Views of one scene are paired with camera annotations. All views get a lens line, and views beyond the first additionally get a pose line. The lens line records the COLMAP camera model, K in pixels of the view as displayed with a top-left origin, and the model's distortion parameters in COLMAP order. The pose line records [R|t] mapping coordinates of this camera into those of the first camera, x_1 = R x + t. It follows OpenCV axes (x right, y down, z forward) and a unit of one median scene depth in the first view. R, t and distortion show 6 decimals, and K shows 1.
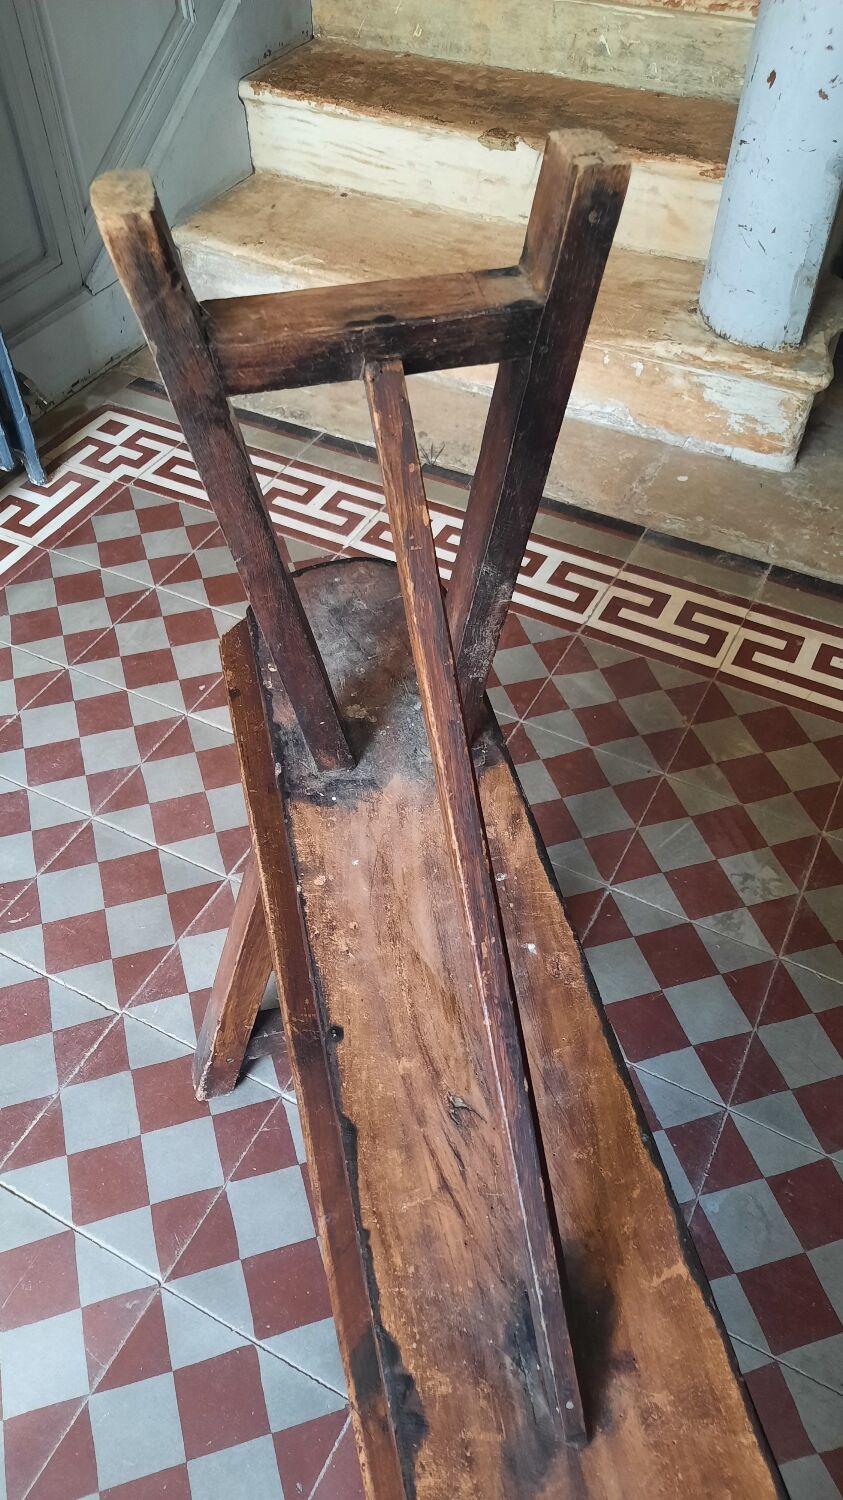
lens RADIAL K [[1100.2, 0, 403.3], [0, 1100.2, 771.1], [0, 0, 1]] dist [0.059232, -0.060844]
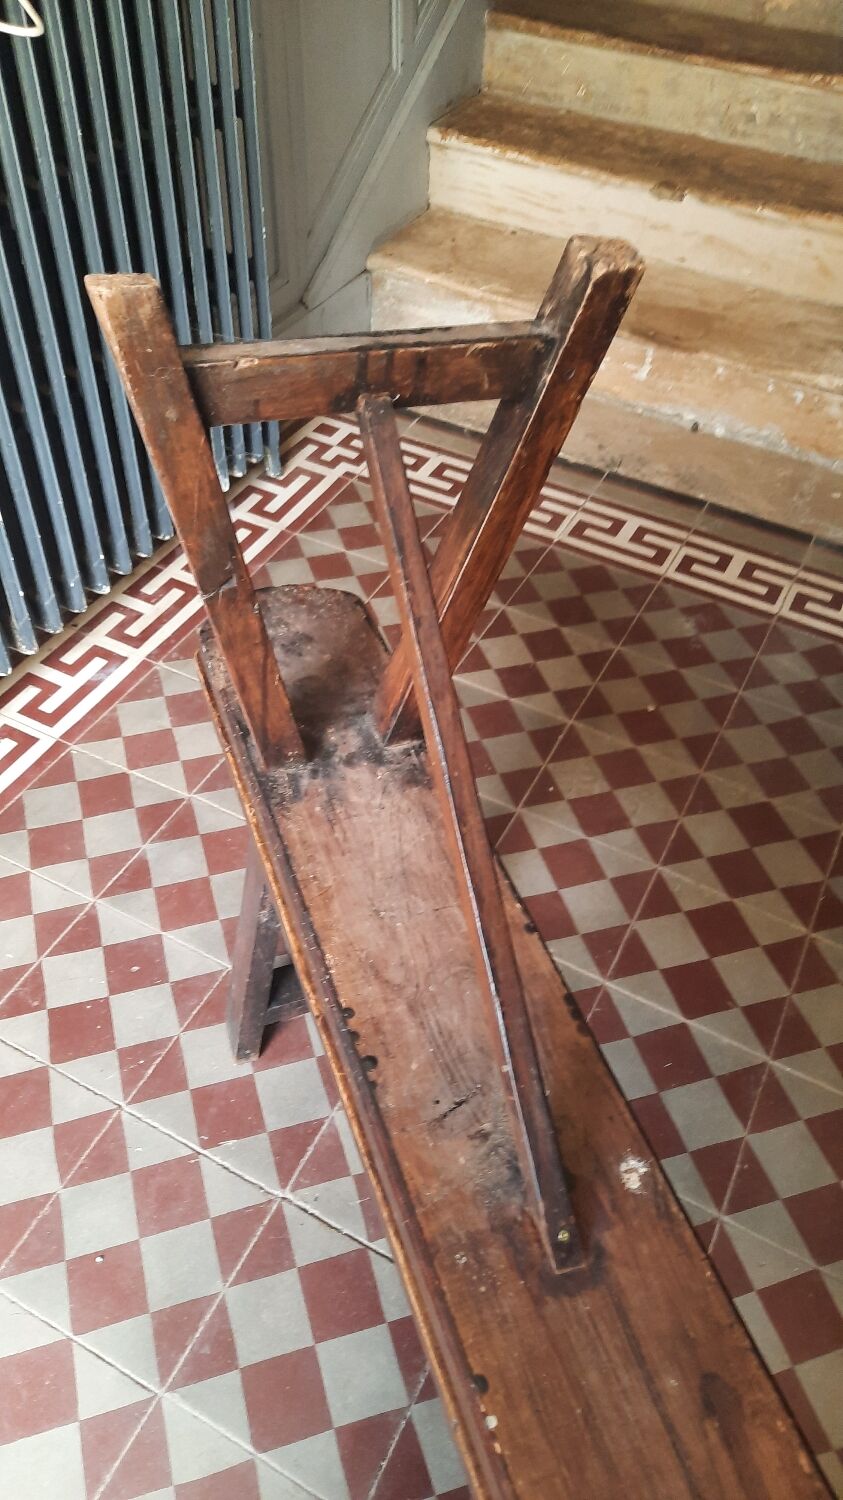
lens RADIAL K [[1138.9, 0, 426.7], [0, 1138.9, 800.7], [0, 0, 1]] dist [-0.005058, 0.005994]
pose [[0.998224, 0.023819, 0.054610, -0.196134], [-0.022711, 0.999525, -0.020823, 0.070041], [-0.055080, 0.019546, 0.998291, -0.108628]]
